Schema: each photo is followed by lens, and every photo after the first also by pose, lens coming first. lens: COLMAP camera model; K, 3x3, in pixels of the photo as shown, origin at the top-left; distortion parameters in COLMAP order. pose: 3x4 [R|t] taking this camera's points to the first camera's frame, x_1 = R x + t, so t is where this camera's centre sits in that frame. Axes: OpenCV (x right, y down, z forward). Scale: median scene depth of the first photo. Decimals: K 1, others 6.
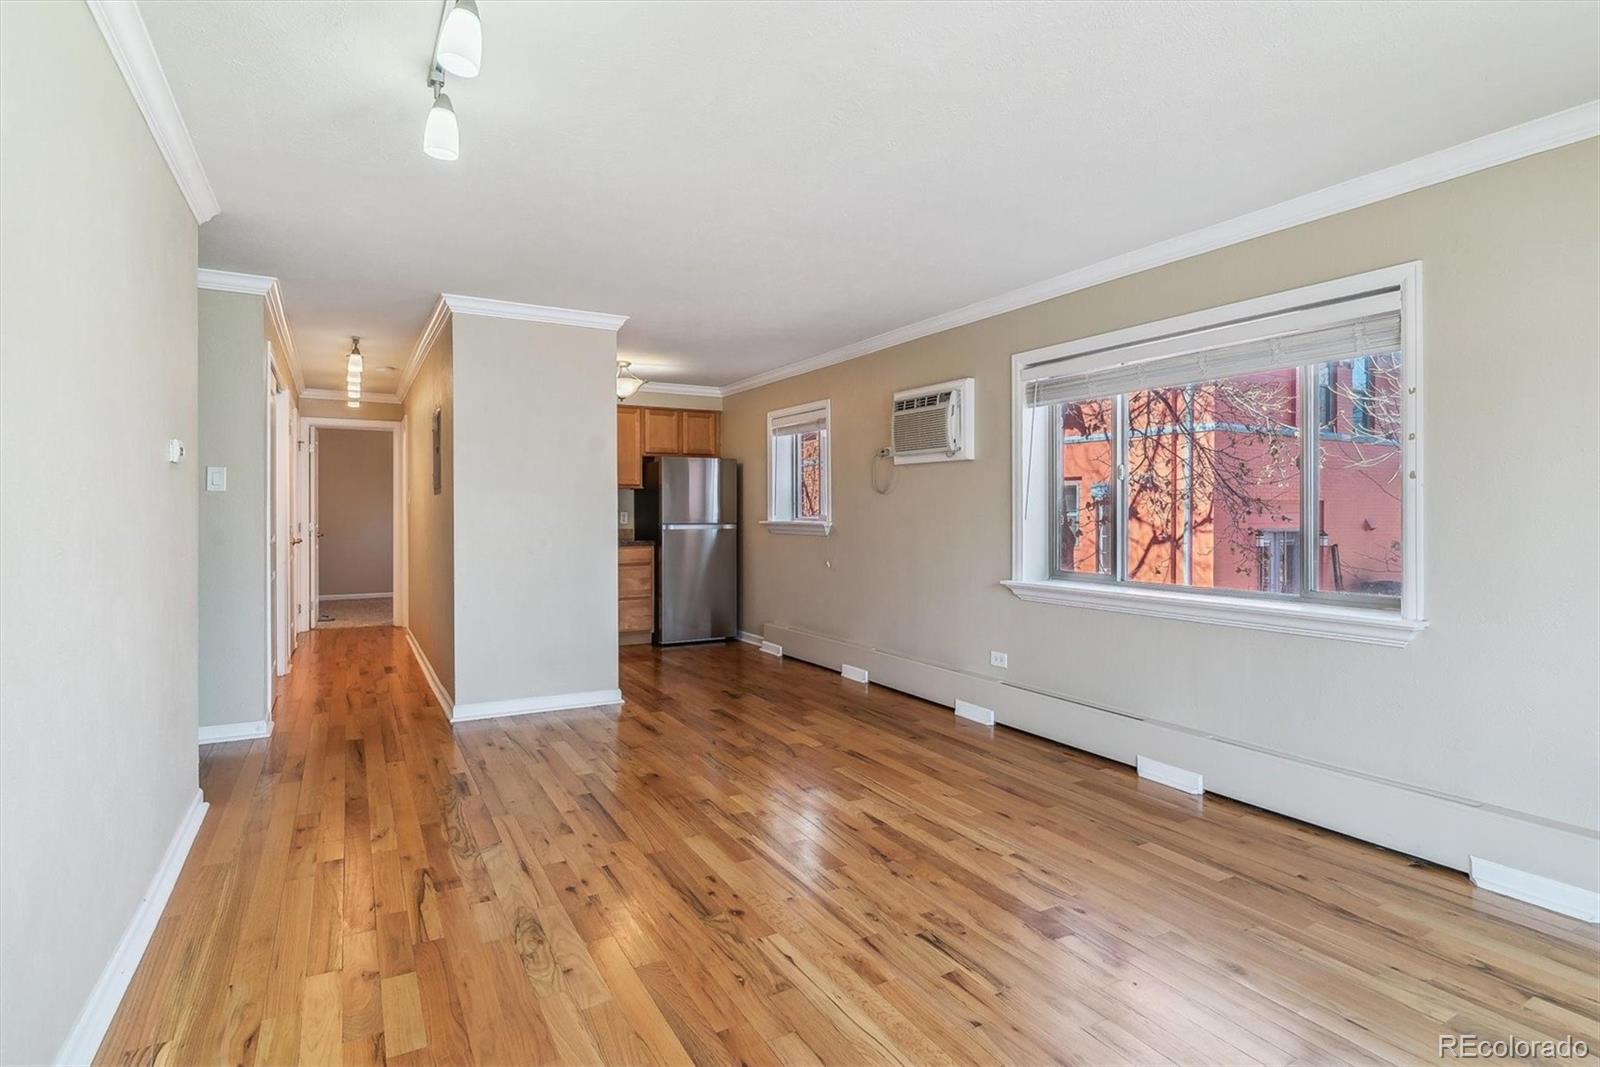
lens RADIAL K [[802.3, 0, 792.8], [0, 802.3, 506.6], [0, 0, 1]] dist [0.000309, -0.000052]
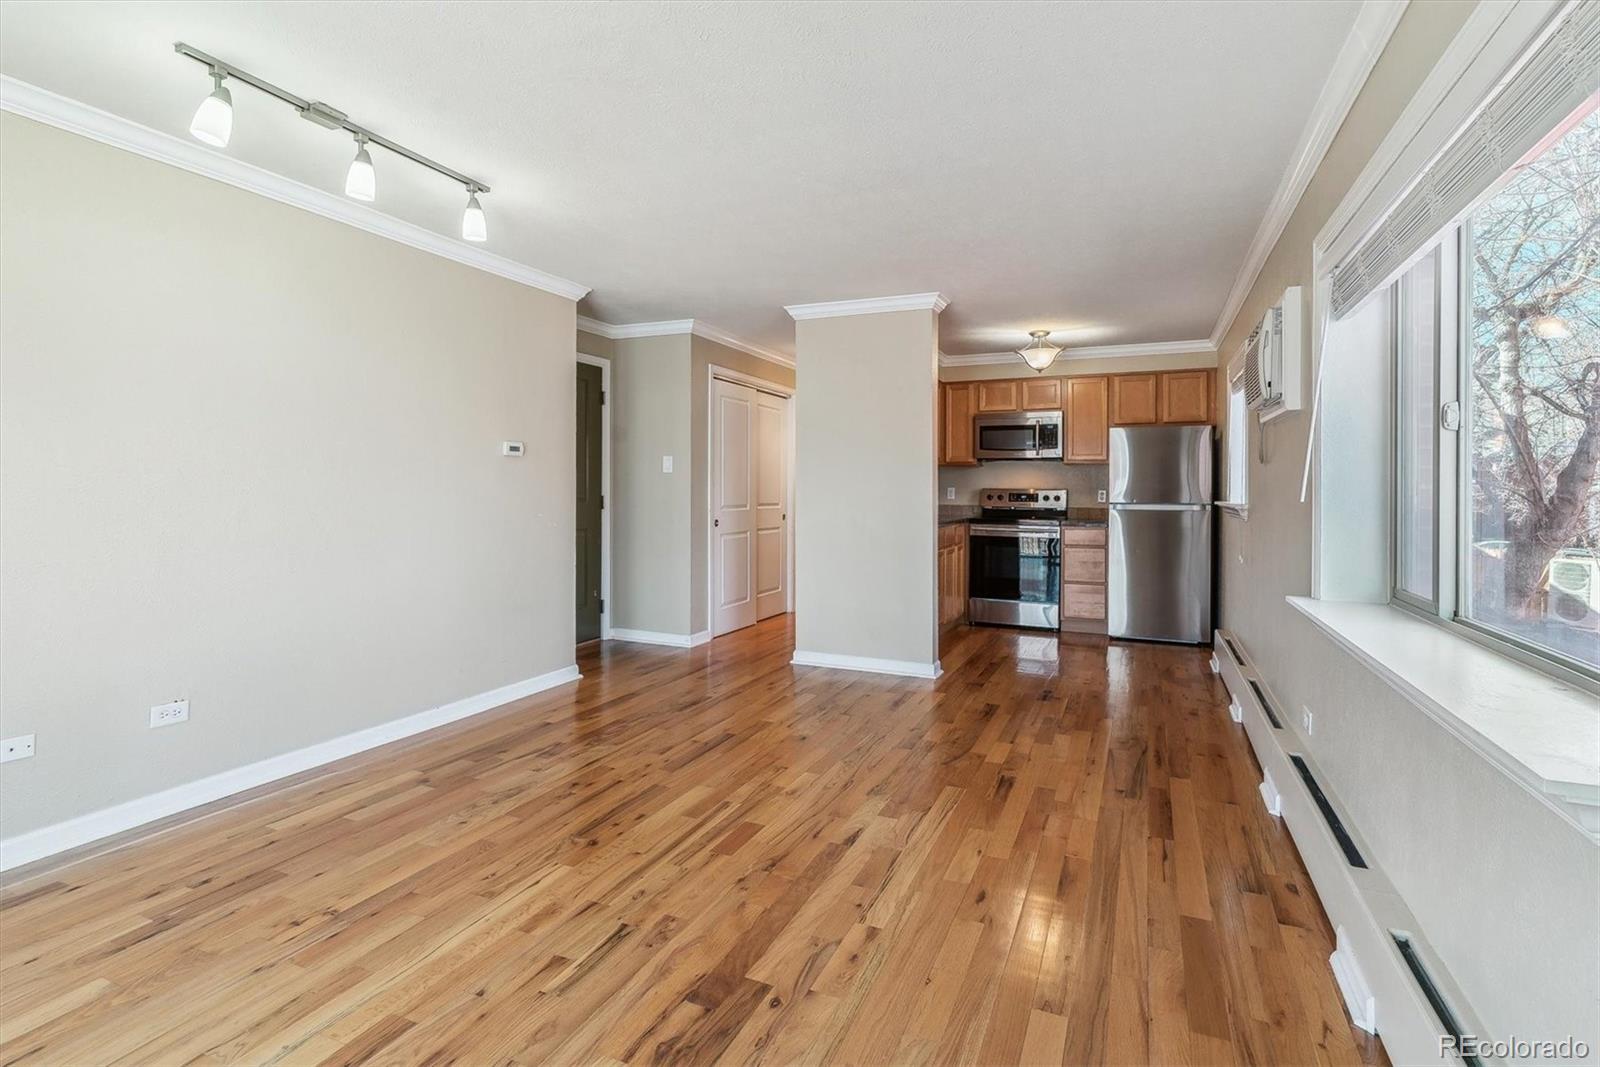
lens RADIAL K [[790.2, 0, 804.4], [0, 790.2, 499.6], [0, 0, 1]] dist [-0.001300, -0.000399]
pose [[0.606585, 0.015908, -0.794860, 0.746634], [-0.003149, 0.999840, 0.017608, 0.005916], [0.795013, -0.008178, 0.606538, 0.436552]]
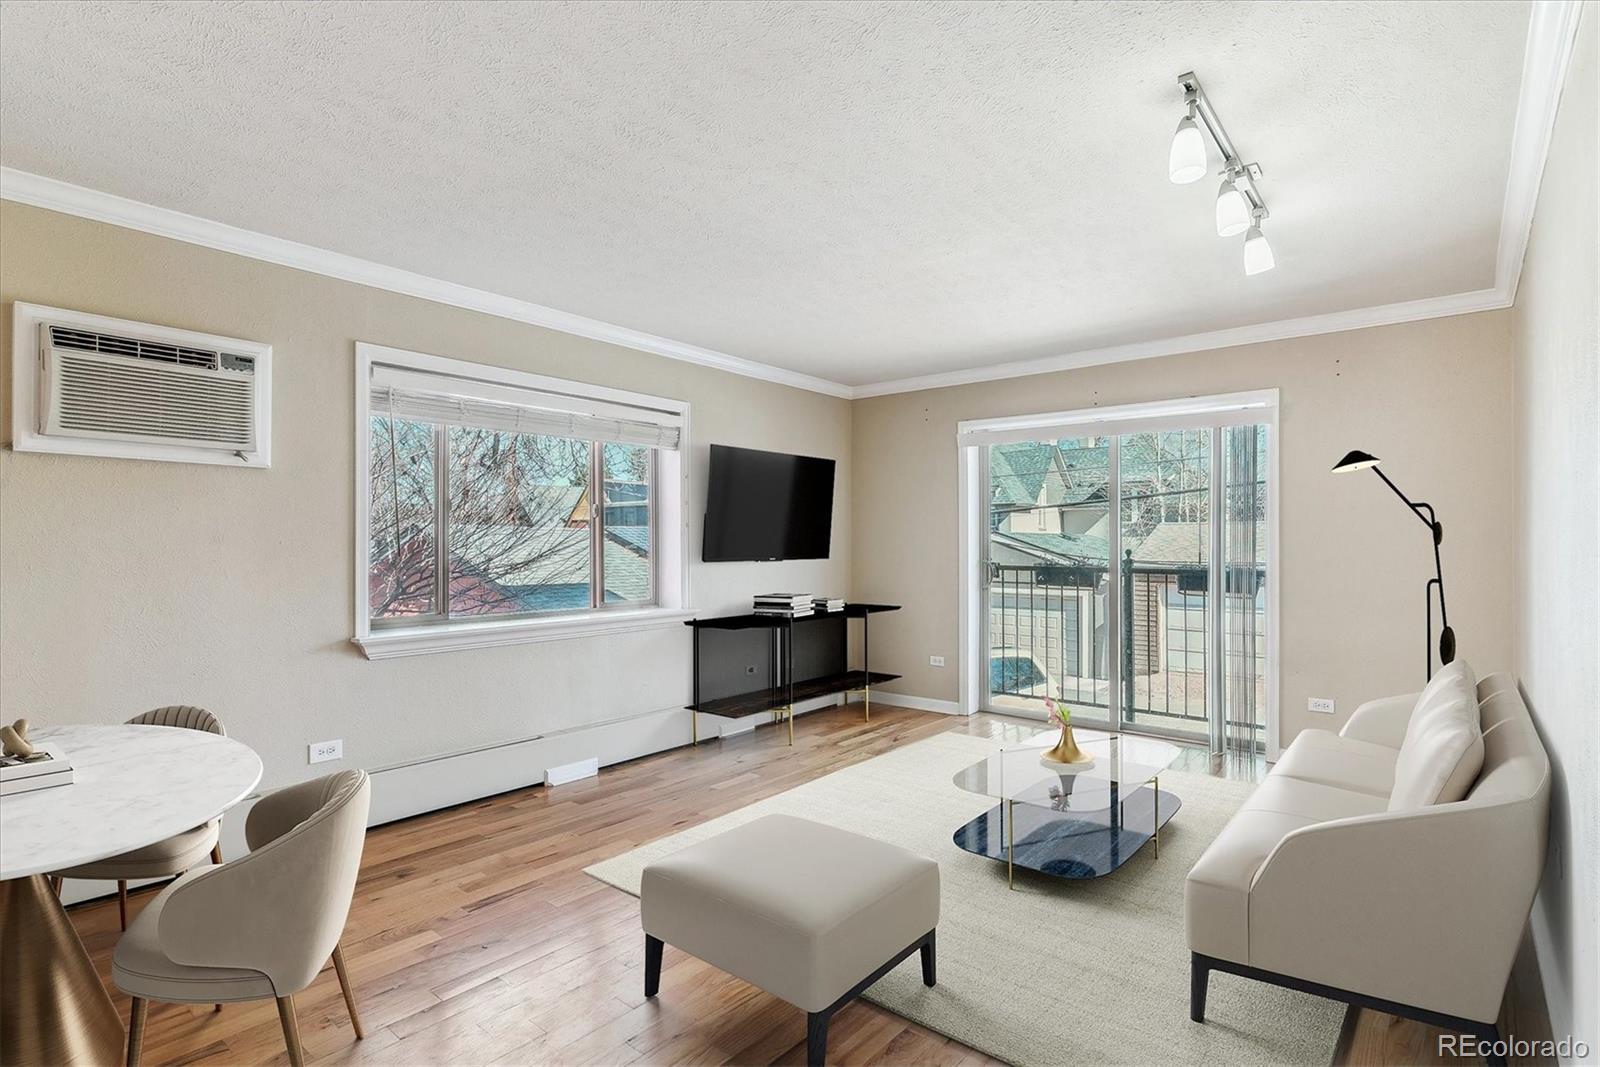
lens RADIAL K [[797.4, 0, 777.7], [0, 797.4, 531.6], [0, 0, 1]] dist [-0.001007, -0.000359]
pose [[-0.344626, 0.016783, 0.938590, -0.819836], [-0.002042, 0.999824, -0.018628, 0.007195], [-0.938738, -0.008336, -0.344531, 1.266630]]
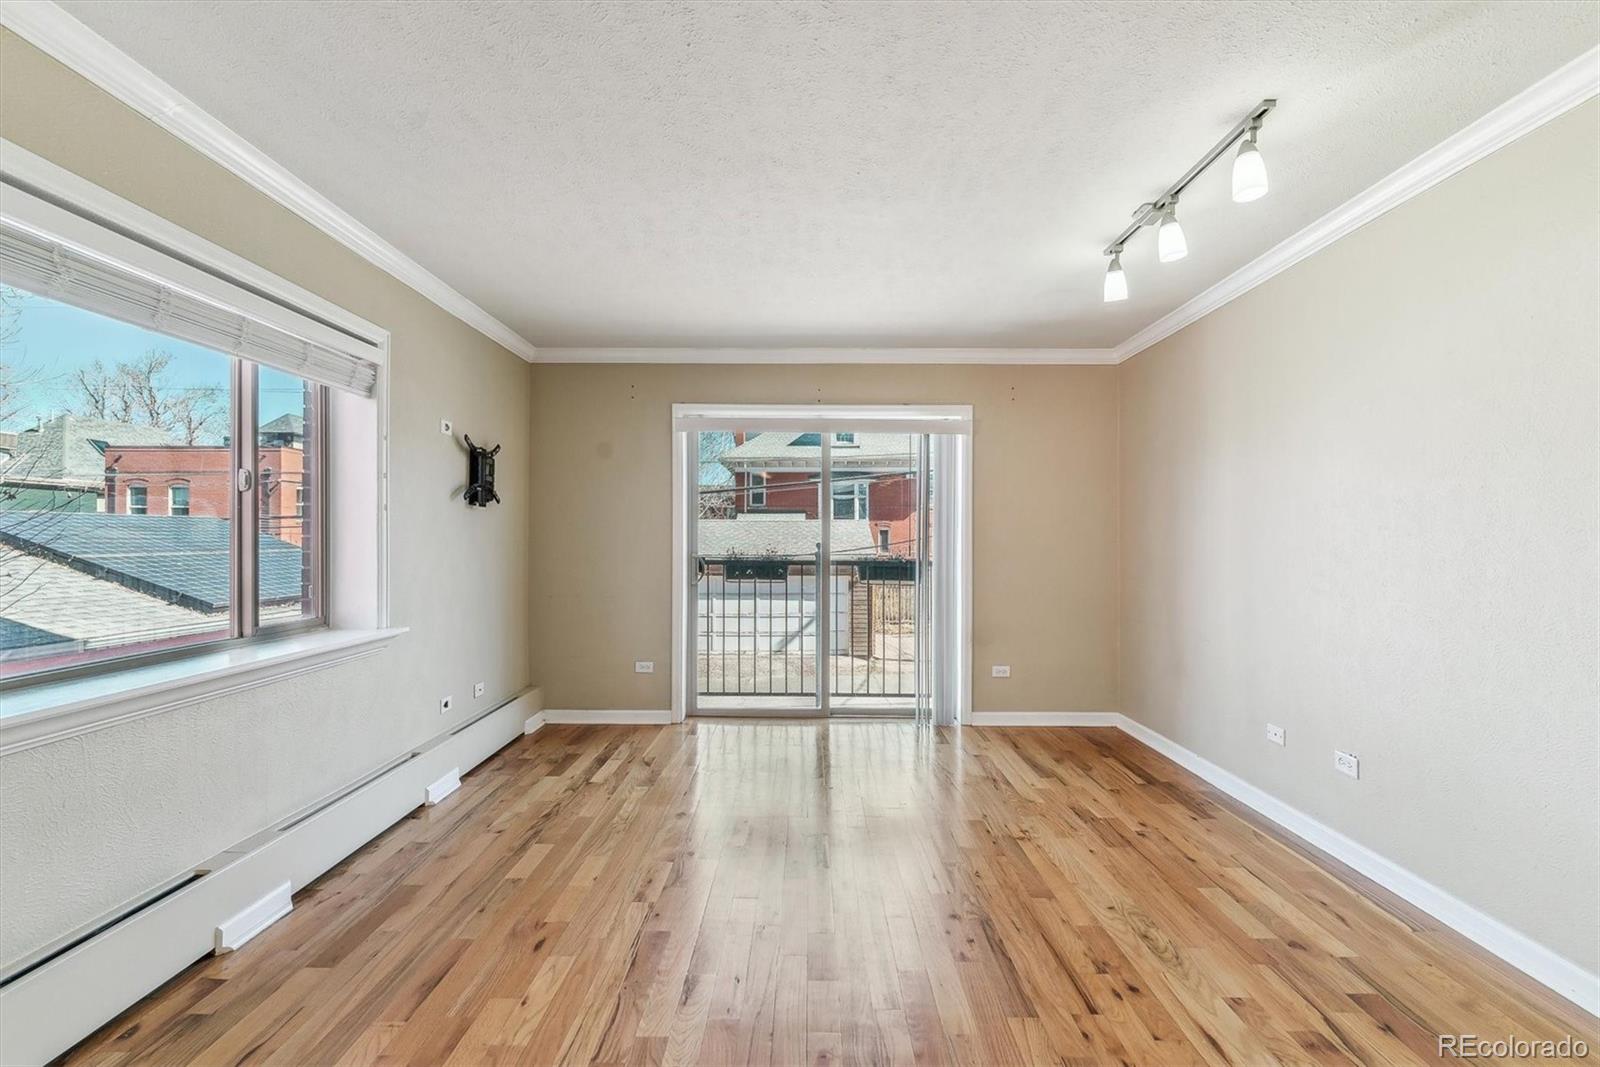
lens RADIAL K [[782.8, 0, 800.0], [0, 782.8, 533.5], [0, 0, 1]] dist [-0.002929, -0.000518]
pose [[-0.866521, 0.002391, 0.499134, -0.311980], [-0.003535, 0.999934, -0.010927, 0.010228], [-0.499128, -0.011233, -0.866456, 1.529498]]
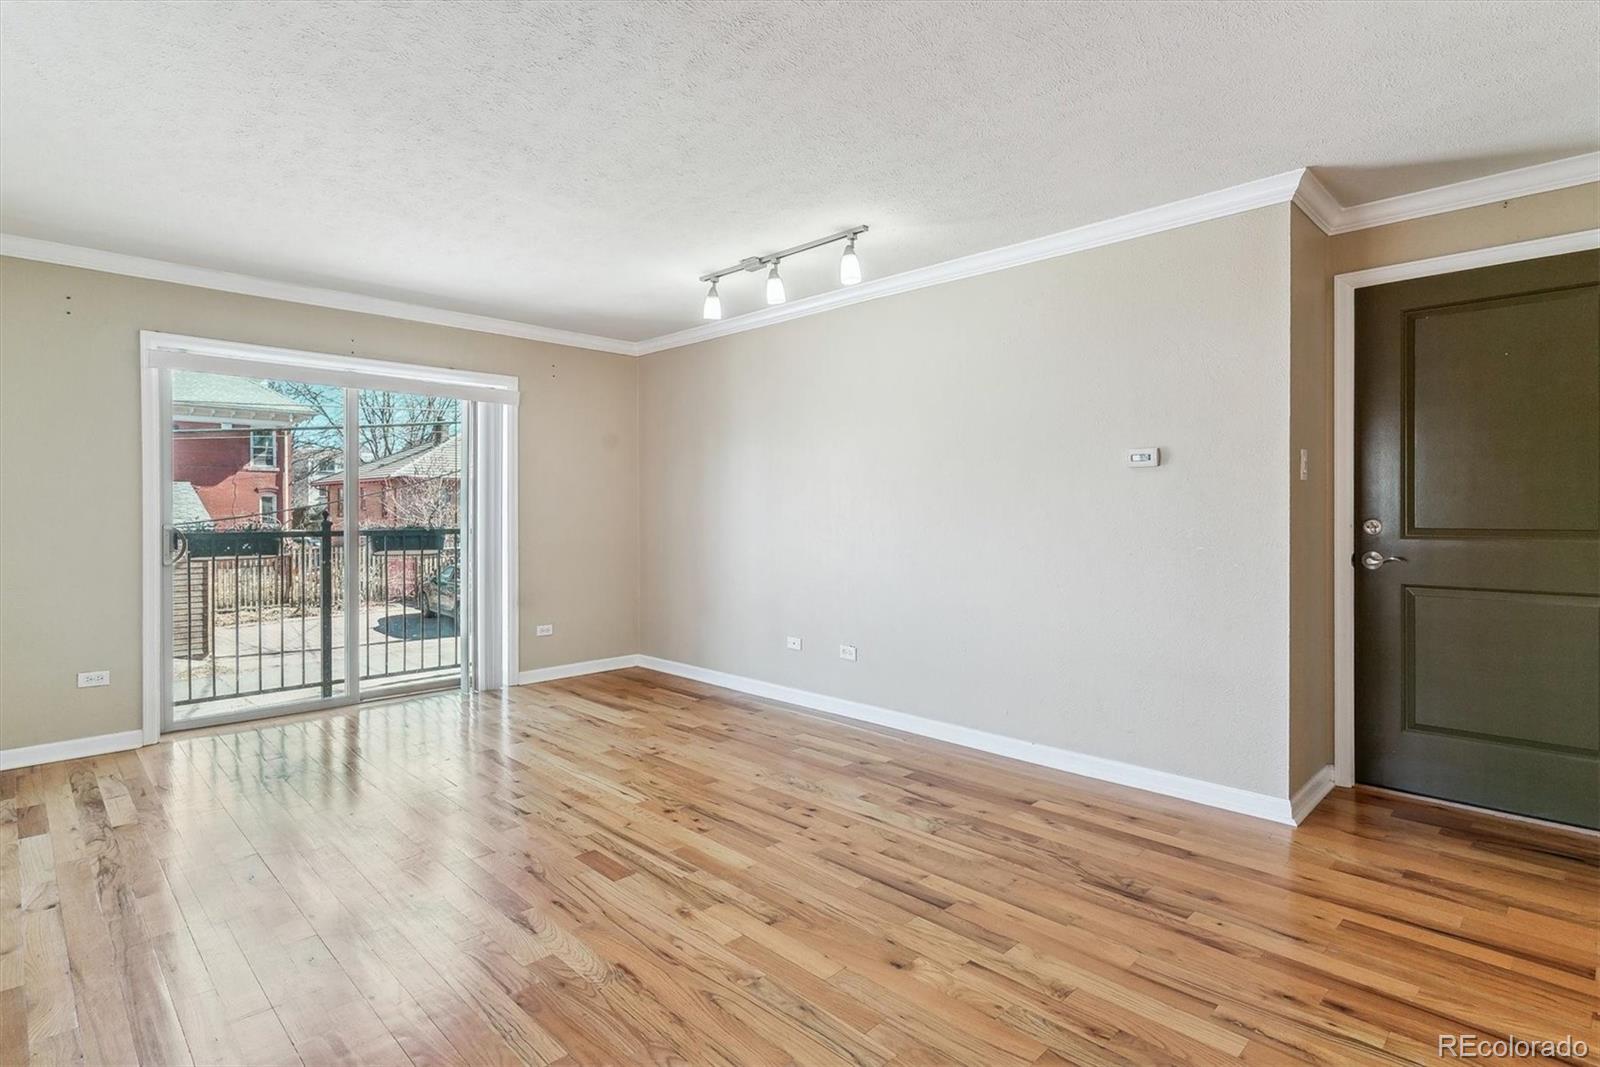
lens RADIAL K [[795.4, 0, 819.3], [0, 795.4, 509.1], [0, 0, 1]] dist [-0.003152, -0.001579]
pose [[-0.958526, 0.000979, -0.285004, 0.049115], [0.001805, 0.999995, -0.002636, 0.014179], [0.285000, -0.003042, -0.958523, 1.767662]]
